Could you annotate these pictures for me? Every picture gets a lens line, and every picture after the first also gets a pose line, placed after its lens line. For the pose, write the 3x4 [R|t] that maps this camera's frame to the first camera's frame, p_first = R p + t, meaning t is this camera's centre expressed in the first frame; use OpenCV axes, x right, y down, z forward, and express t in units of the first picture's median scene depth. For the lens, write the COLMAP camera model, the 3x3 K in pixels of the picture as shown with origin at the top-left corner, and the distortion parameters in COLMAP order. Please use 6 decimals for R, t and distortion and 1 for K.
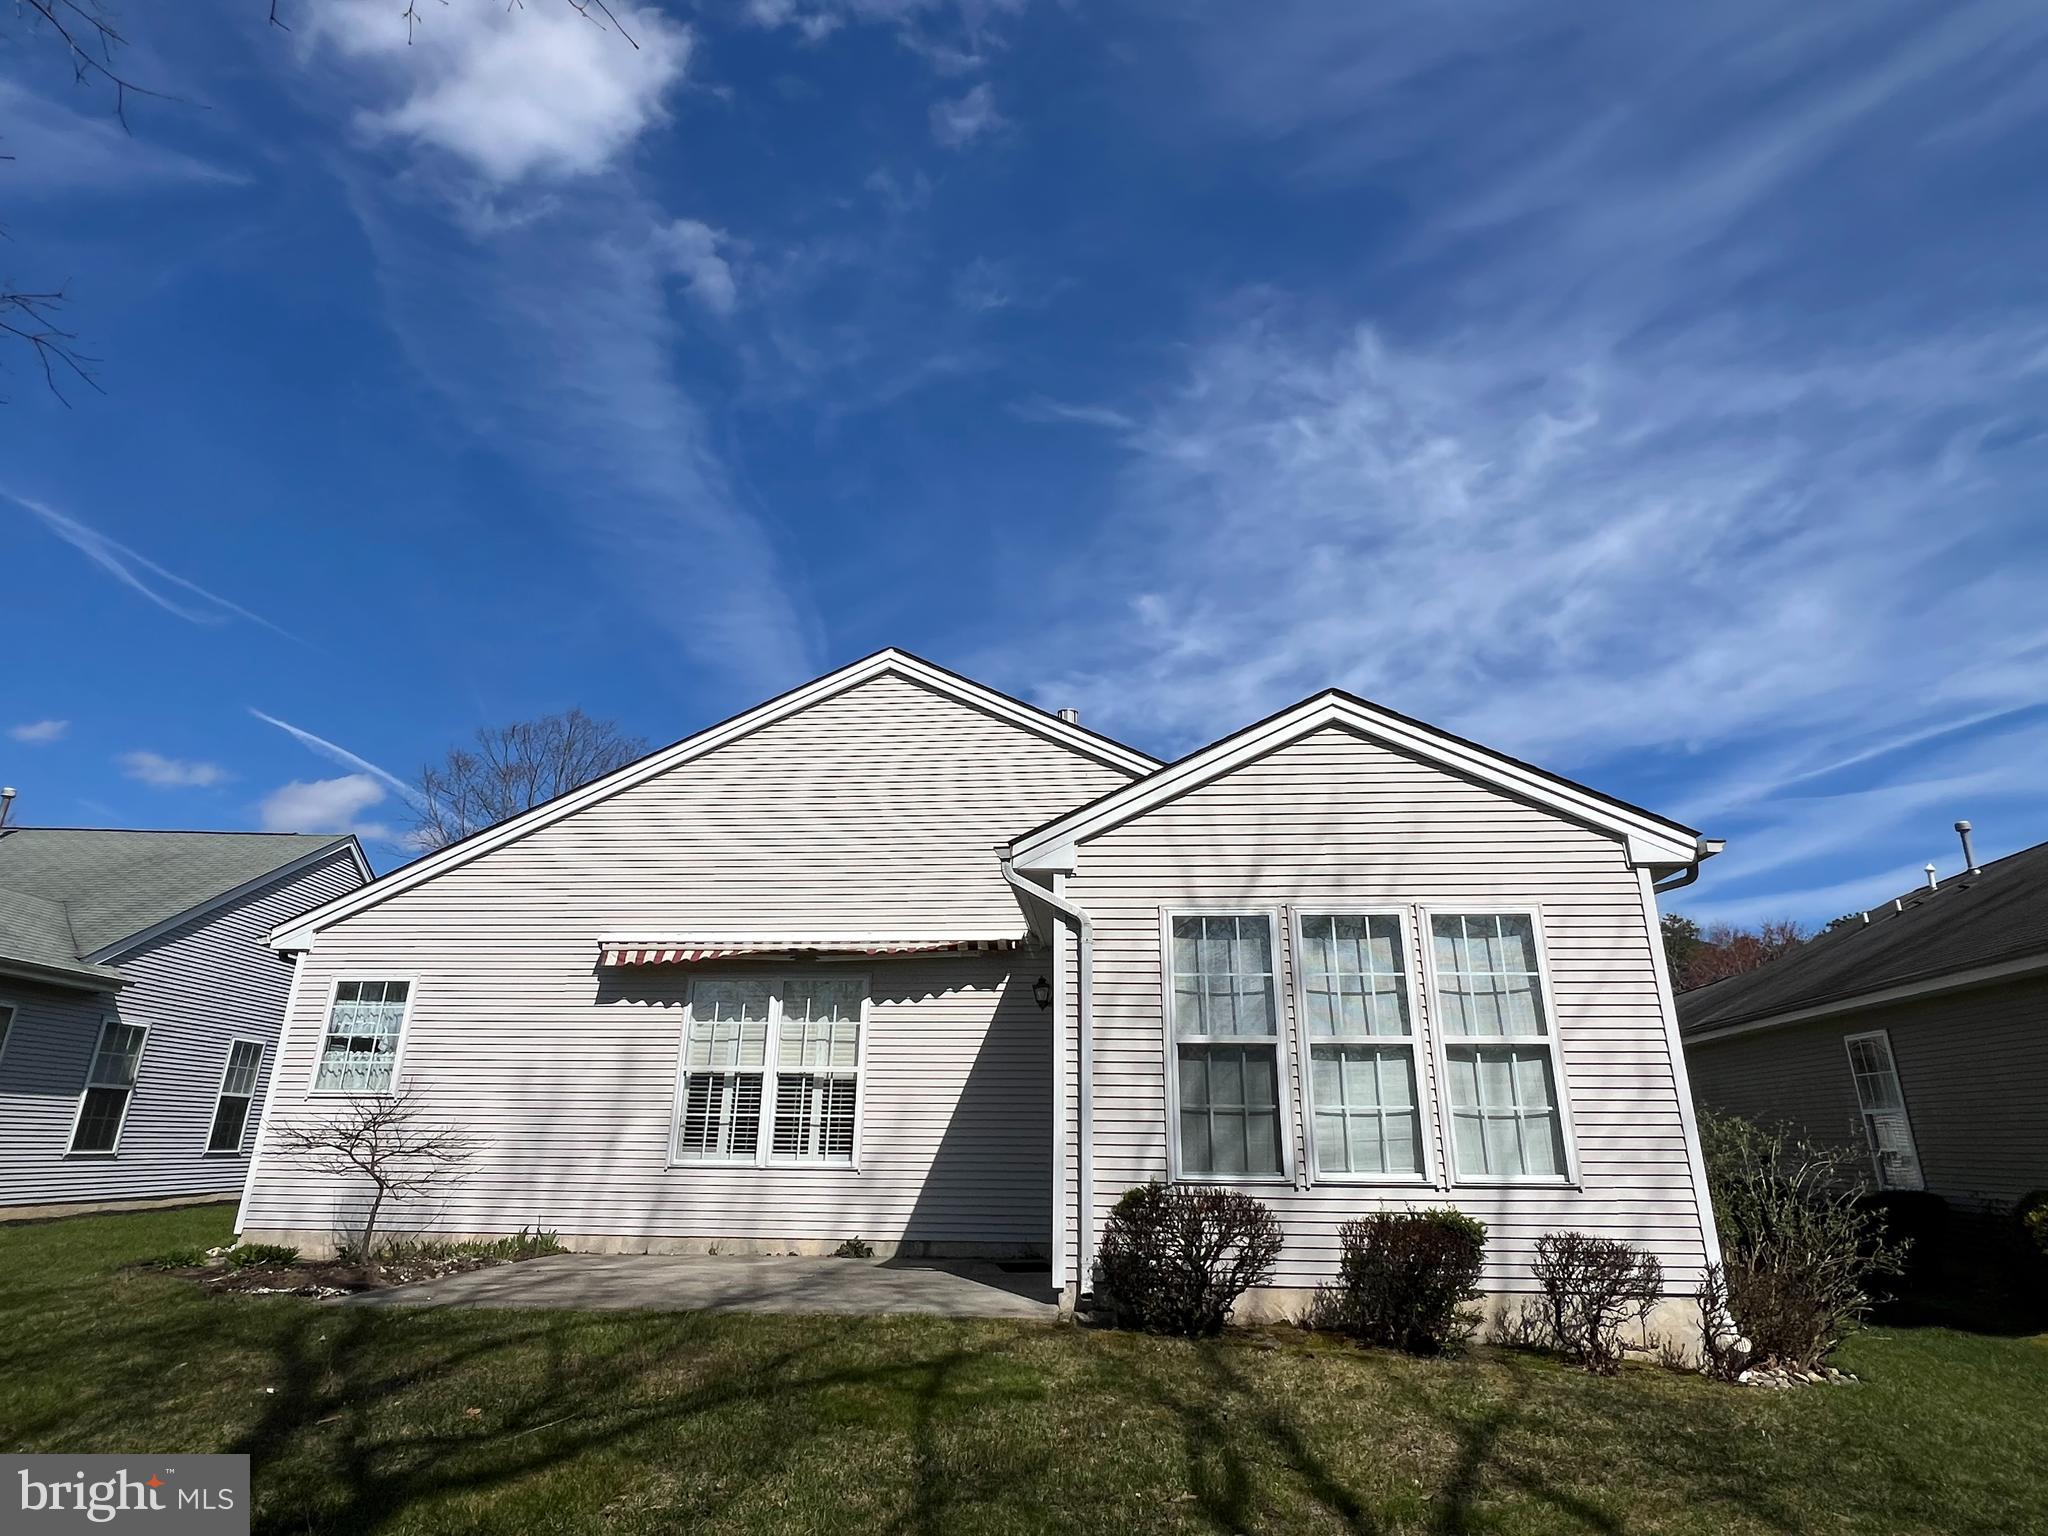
lens RADIAL K [[1101.3, 0, 1017.6], [0, 1101.3, 750.2], [0, 0, 1]] dist [-0.003200, 0.002282]
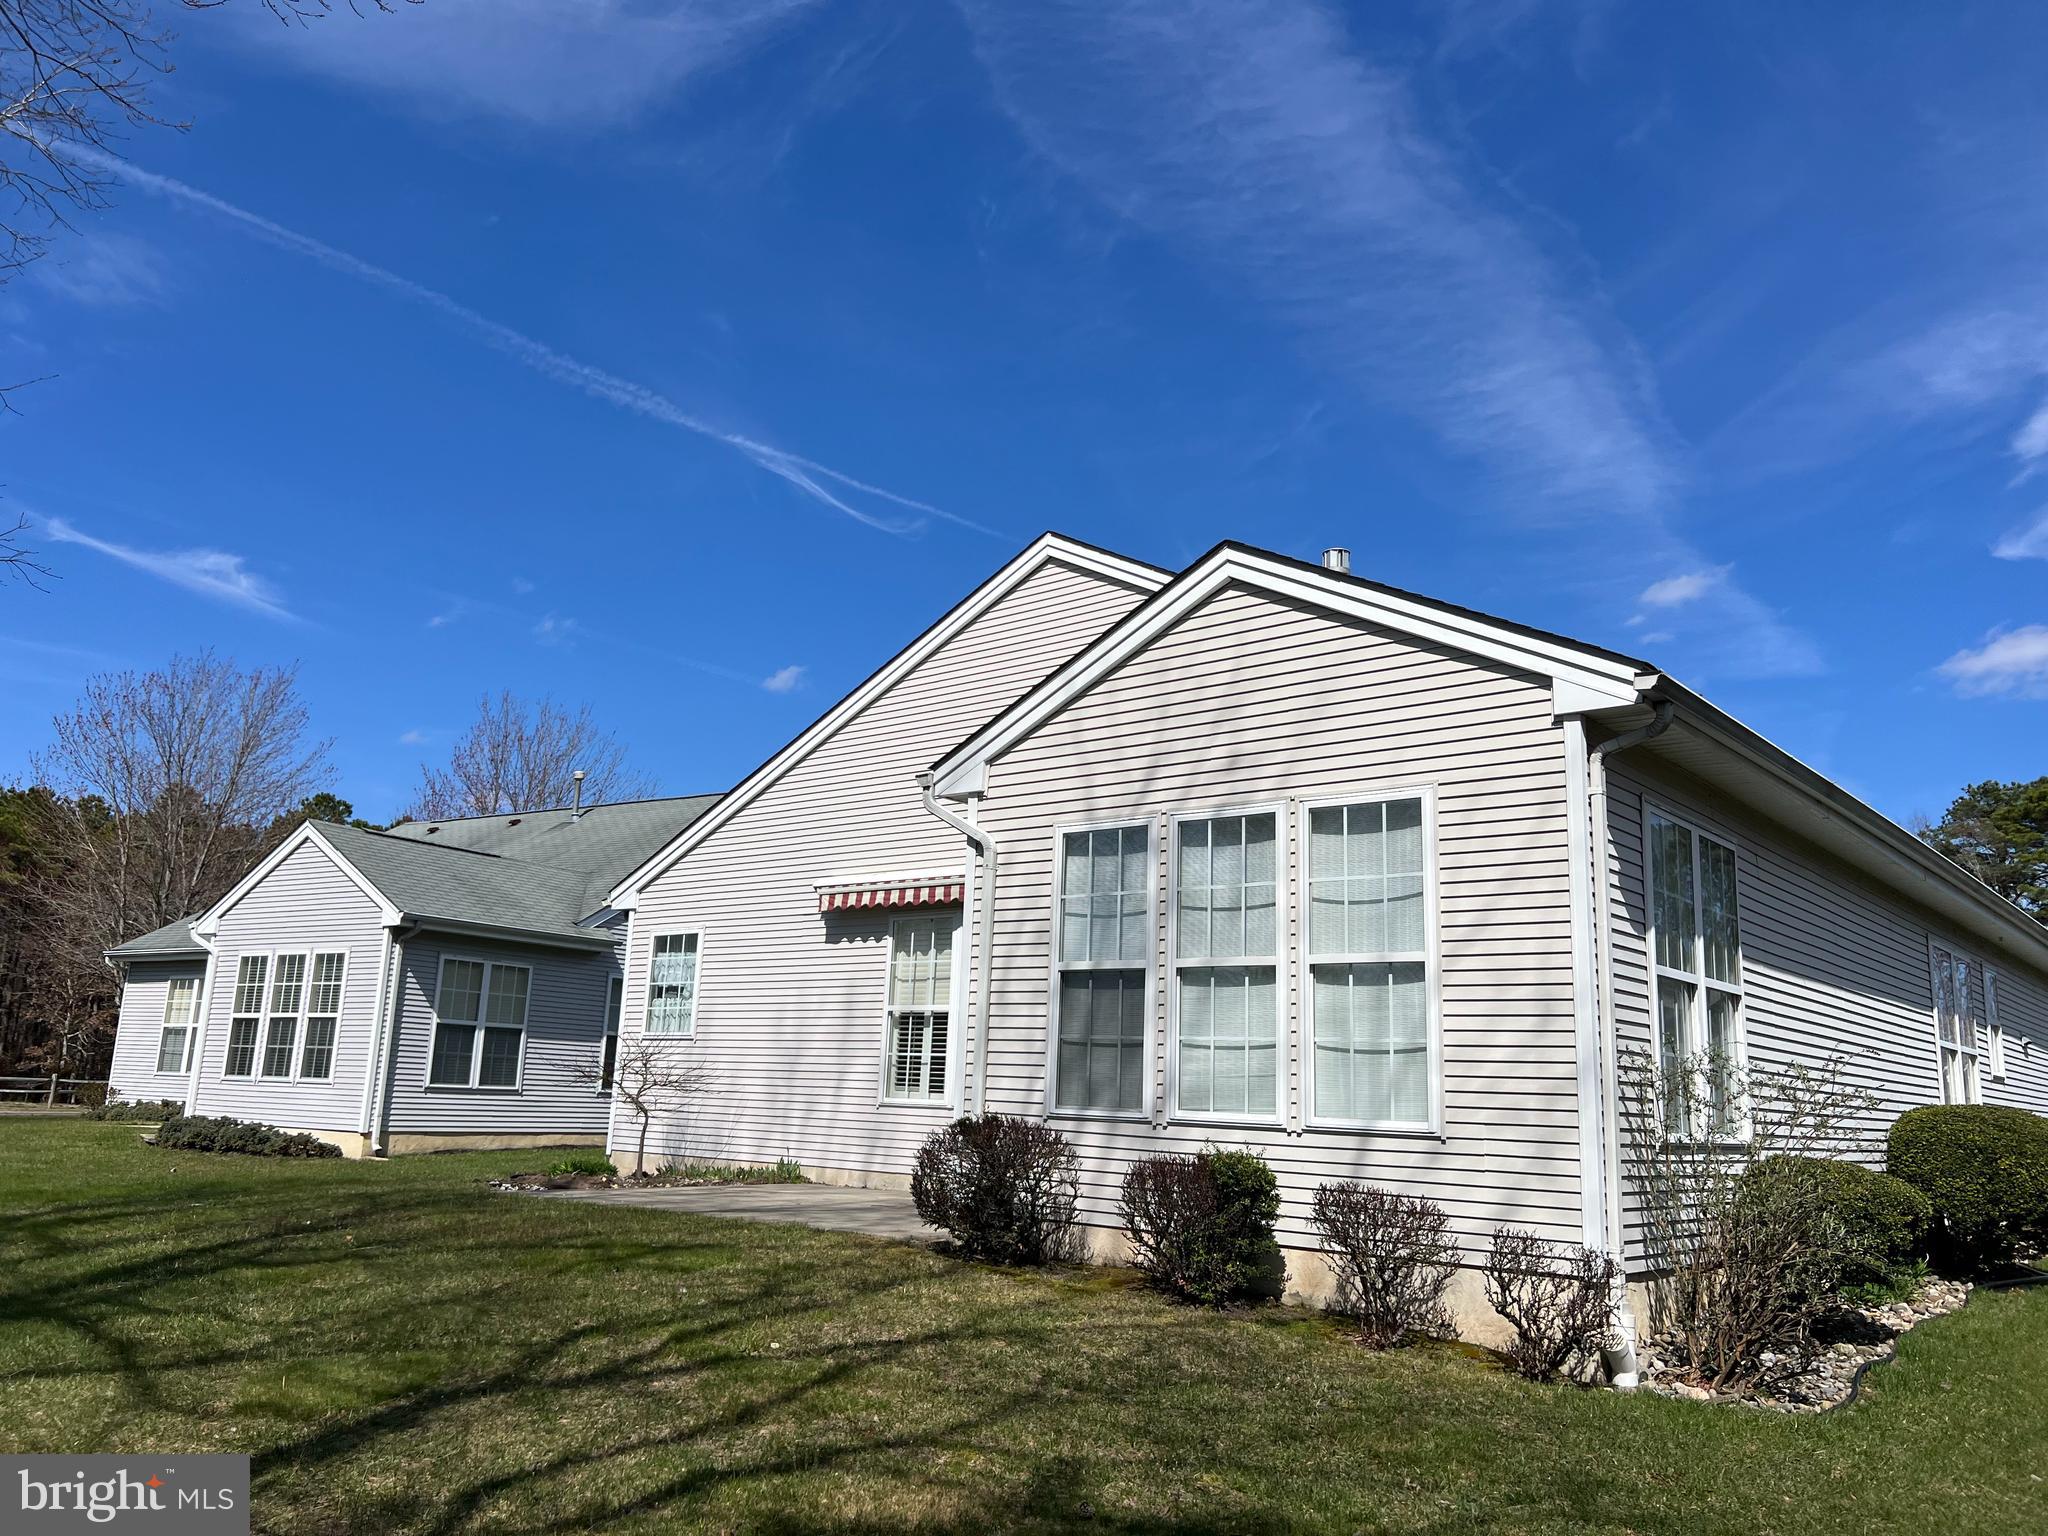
lens RADIAL K [[1576.9, 0, 1025.1], [0, 1576.9, 782.3], [0, 0, 1]] dist [0.097701, -0.012716]
pose [[0.810713, -0.094878, -0.577705, 0.608613], [0.169804, 0.982470, 0.076937, 0.003387], [0.560278, -0.160470, 0.812612, -0.042184]]
